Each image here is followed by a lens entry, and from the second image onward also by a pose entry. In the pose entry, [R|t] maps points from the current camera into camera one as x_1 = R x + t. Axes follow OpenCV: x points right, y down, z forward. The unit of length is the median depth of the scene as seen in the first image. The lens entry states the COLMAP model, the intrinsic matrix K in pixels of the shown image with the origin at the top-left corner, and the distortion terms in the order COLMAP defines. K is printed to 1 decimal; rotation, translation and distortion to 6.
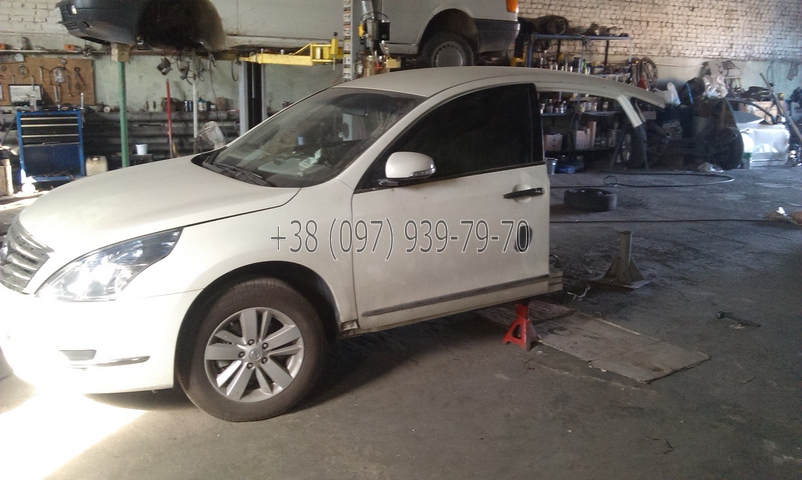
lens RADIAL K [[783.3, 0, 401.0], [0, 783.3, 240.0], [0, 0, 1]] dist [0.121719, -0.369943]
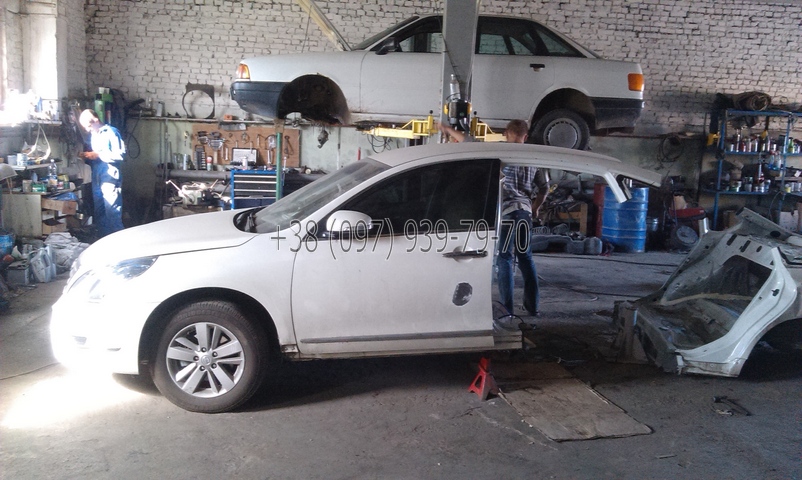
lens RADIAL K [[783.3, 0, 401.0], [0, 783.3, 240.0], [0, 0, 1]] dist [0.121719, -0.369943]
pose [[0.926070, 0.068116, -0.371153, 0.189940], [-0.099726, 0.992782, -0.066627, 0.001876], [0.363935, 0.098715, 0.926178, -0.030923]]
